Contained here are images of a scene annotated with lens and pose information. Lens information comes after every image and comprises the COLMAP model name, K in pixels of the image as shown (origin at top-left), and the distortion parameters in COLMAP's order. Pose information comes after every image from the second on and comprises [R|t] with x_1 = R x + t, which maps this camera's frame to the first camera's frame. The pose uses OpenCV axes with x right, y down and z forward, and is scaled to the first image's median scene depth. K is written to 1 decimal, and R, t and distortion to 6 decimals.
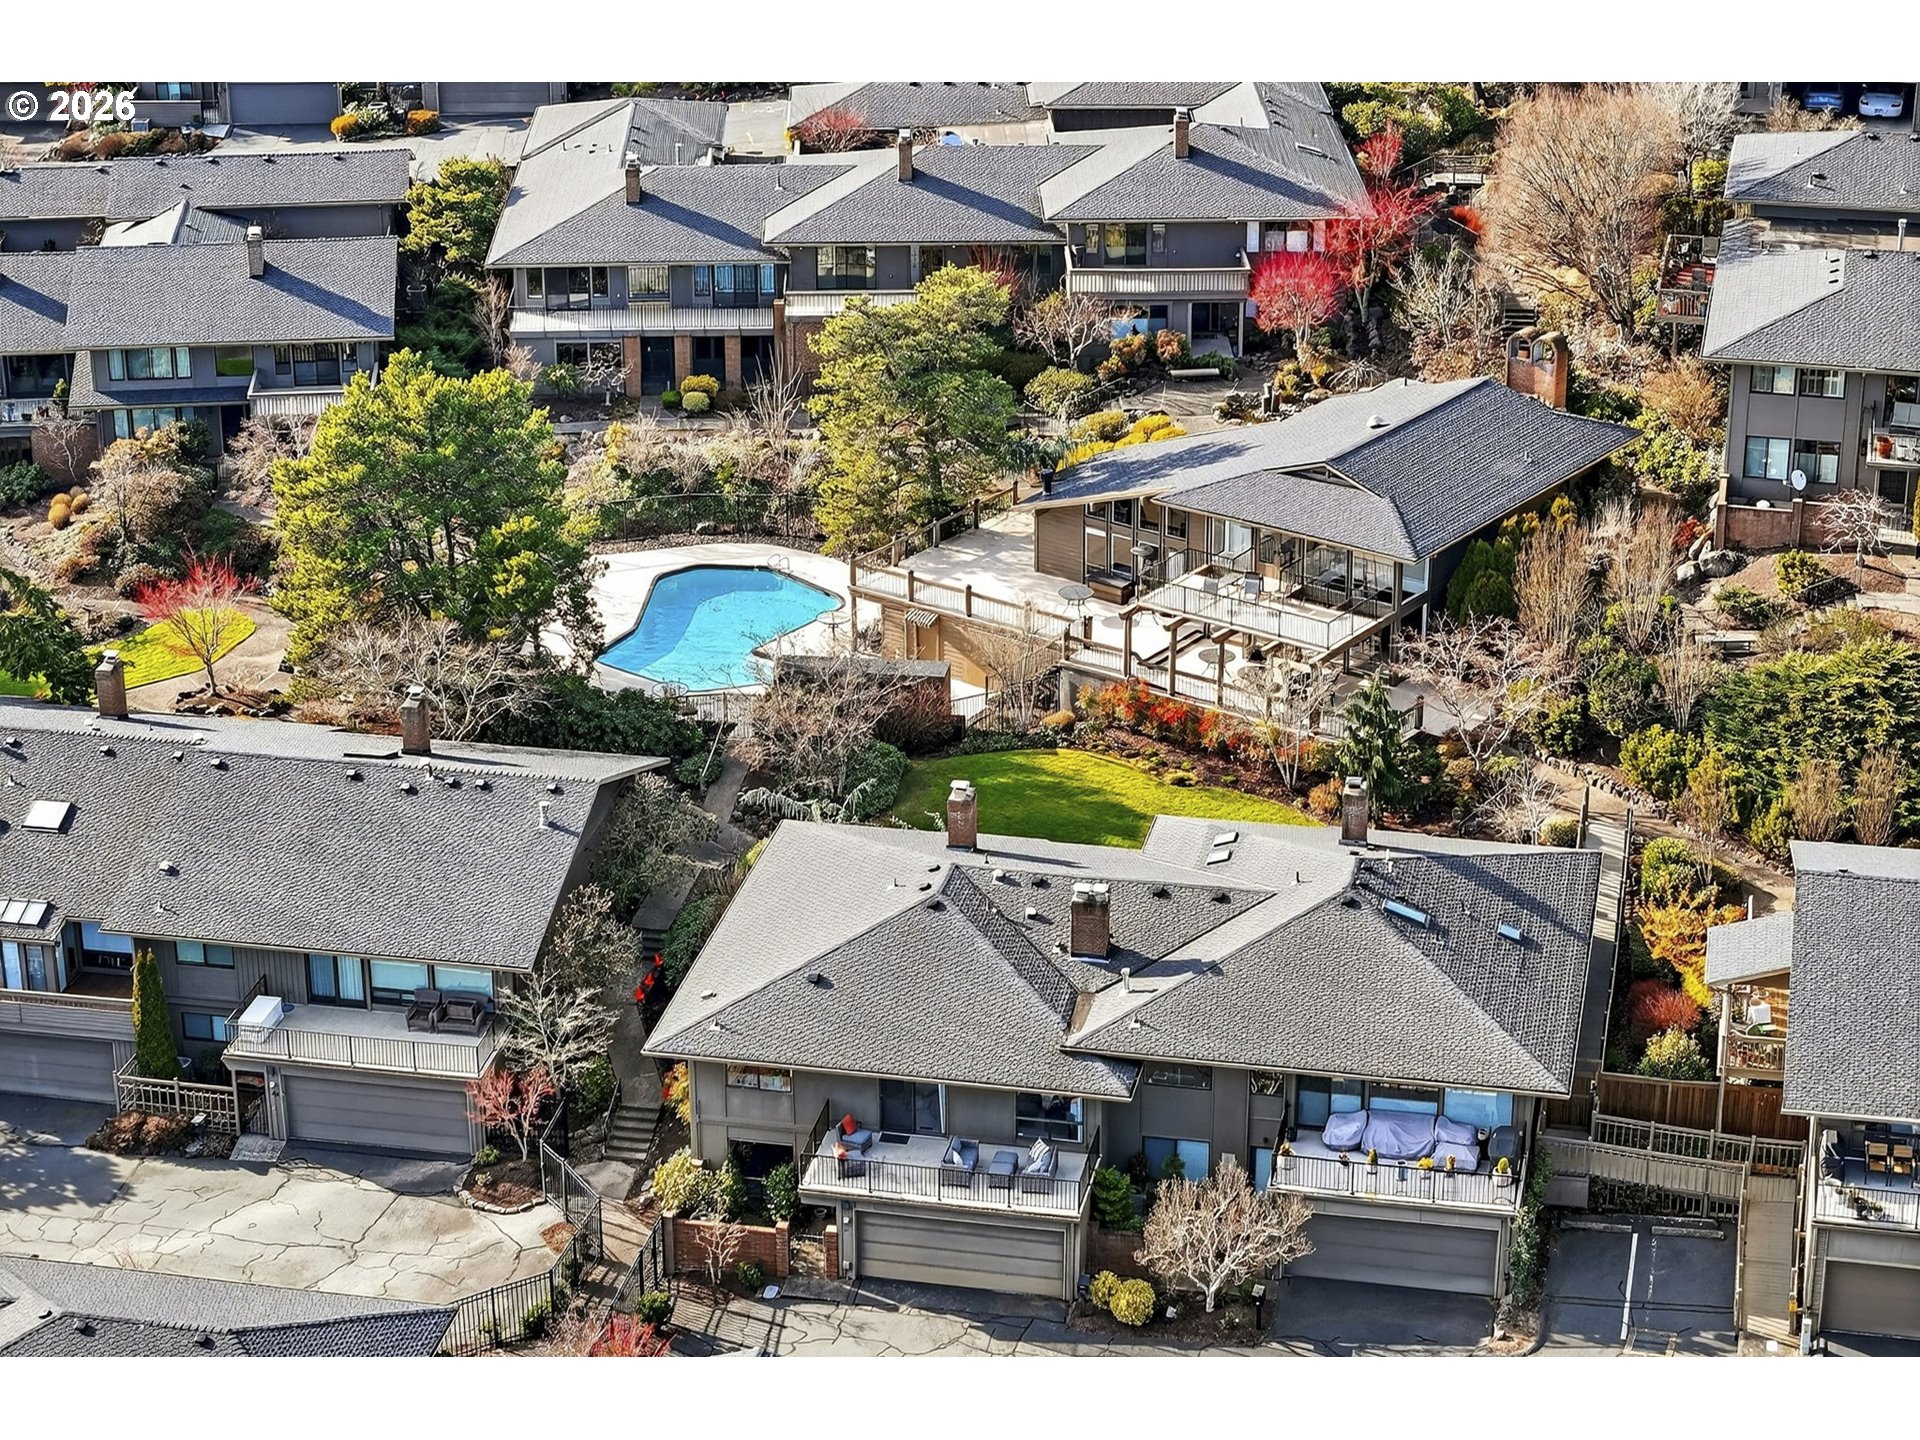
lens RADIAL K [[1650.5, 0, 960.0], [0, 1650.5, 720.0], [0, 0, 1]] dist [-0.002274, 0.000893]
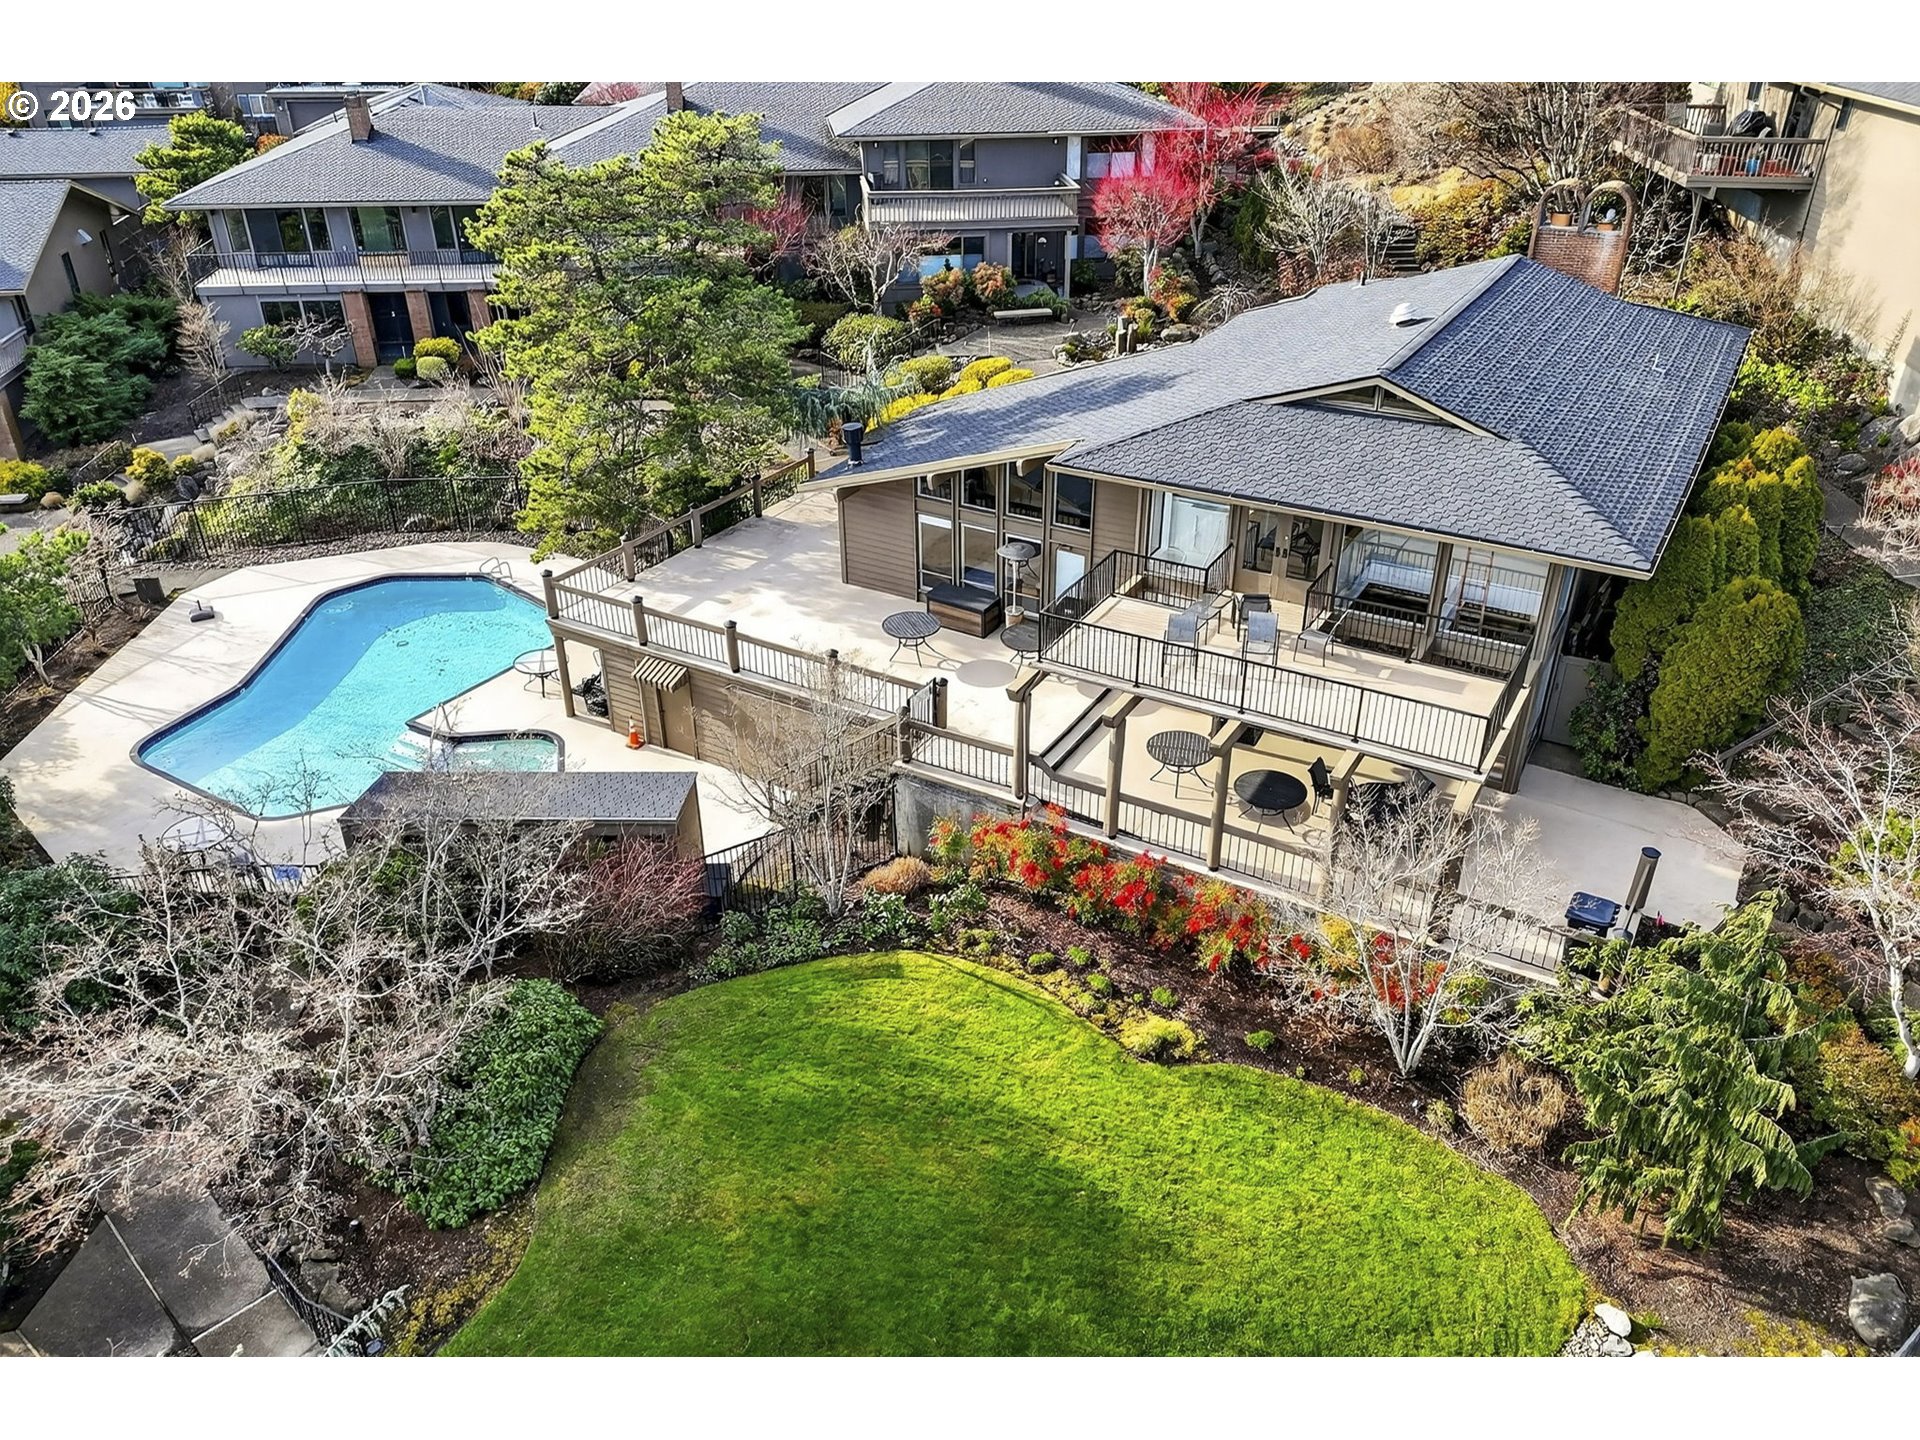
lens RADIAL K [[1384.2, 0, 960.0], [0, 1384.2, 720.0], [0, 0, 1]] dist [0.055227, -0.001020]
pose [[0.991502, -0.056700, 0.117084, 0.019544], [0.051474, 0.997559, 0.047184, -0.048174], [-0.119474, -0.040756, 0.992000, 0.362126]]
